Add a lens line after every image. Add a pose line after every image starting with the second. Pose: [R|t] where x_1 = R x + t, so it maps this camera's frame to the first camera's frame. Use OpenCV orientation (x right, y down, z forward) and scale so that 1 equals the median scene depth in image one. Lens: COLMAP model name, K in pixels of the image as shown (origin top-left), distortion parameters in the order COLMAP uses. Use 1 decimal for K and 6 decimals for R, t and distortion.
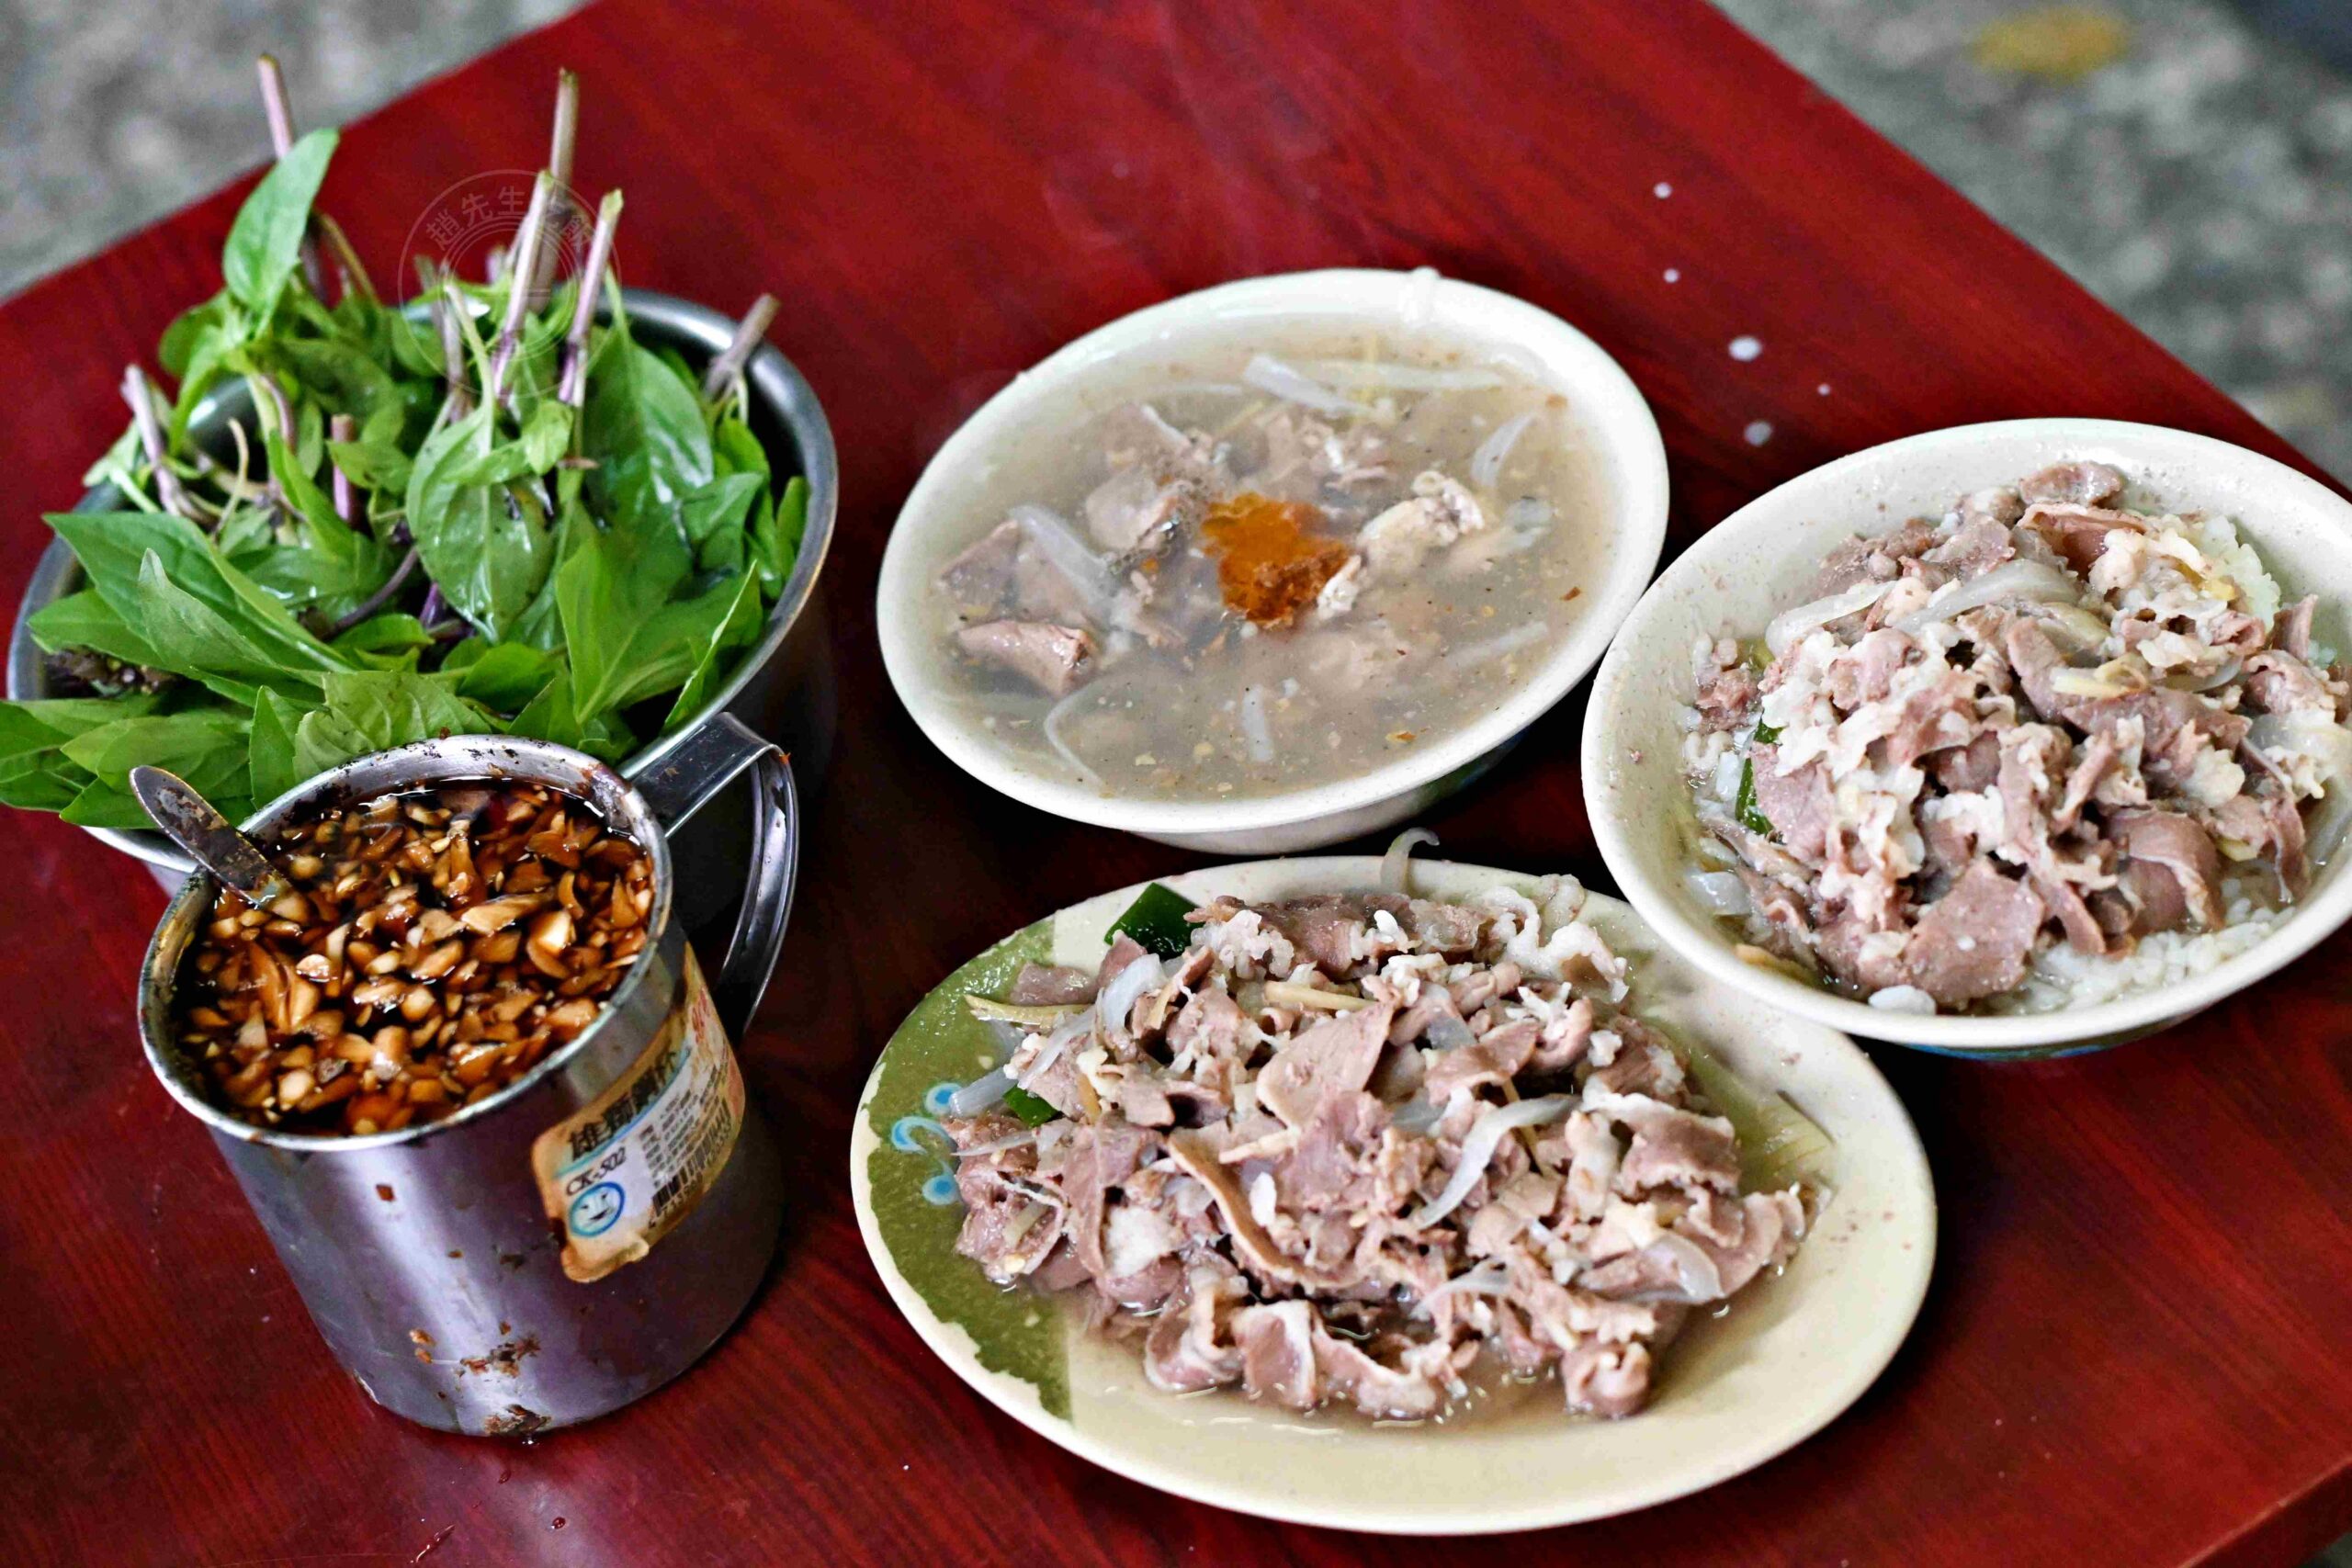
lens RADIAL K [[5135.6, 0, 1198.3], [0, 5135.6, 777.6], [0, 0, 1]] dist [0.009826, 0.000000]
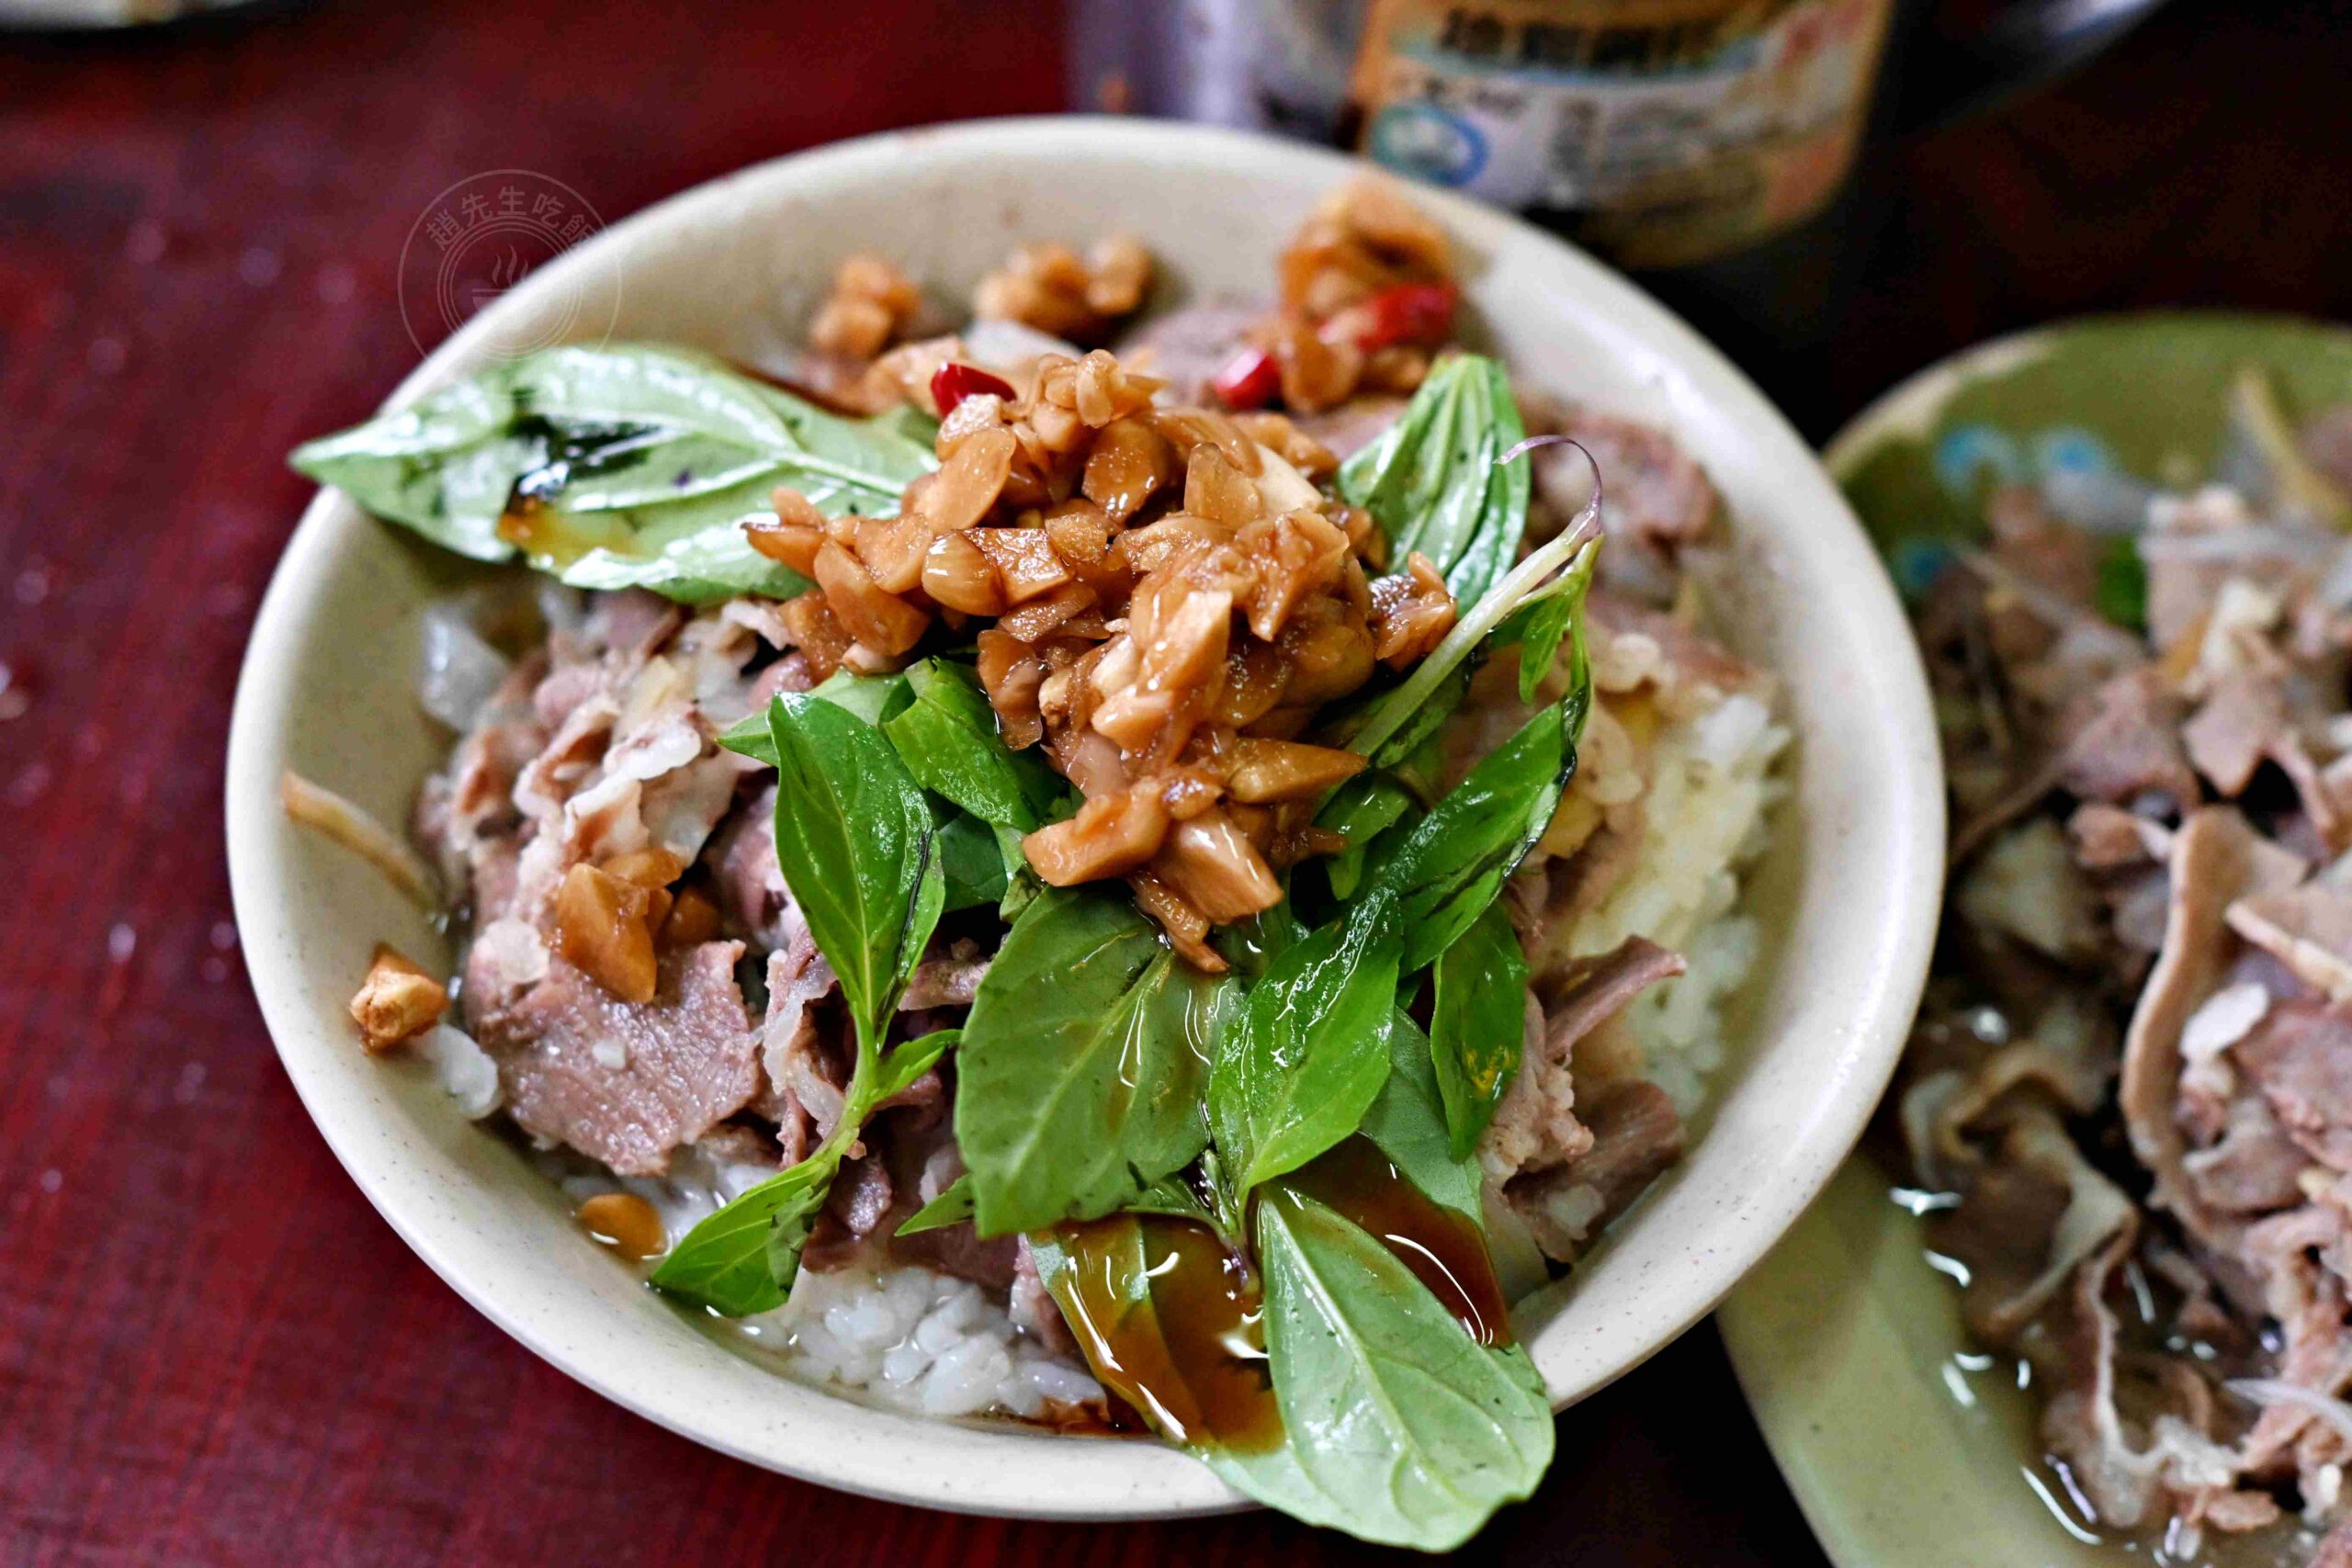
lens RADIAL K [[5135.6, 0, 1178.3], [0, 5135.6, 769.9], [0, 0, 1]] dist [0.009826, 0.000000]
pose [[0.627750, 0.738002, -0.247554, 0.056287], [-0.660307, 0.673269, 0.332721, -0.039408], [0.412219, -0.045404, 0.909953, 0.471923]]
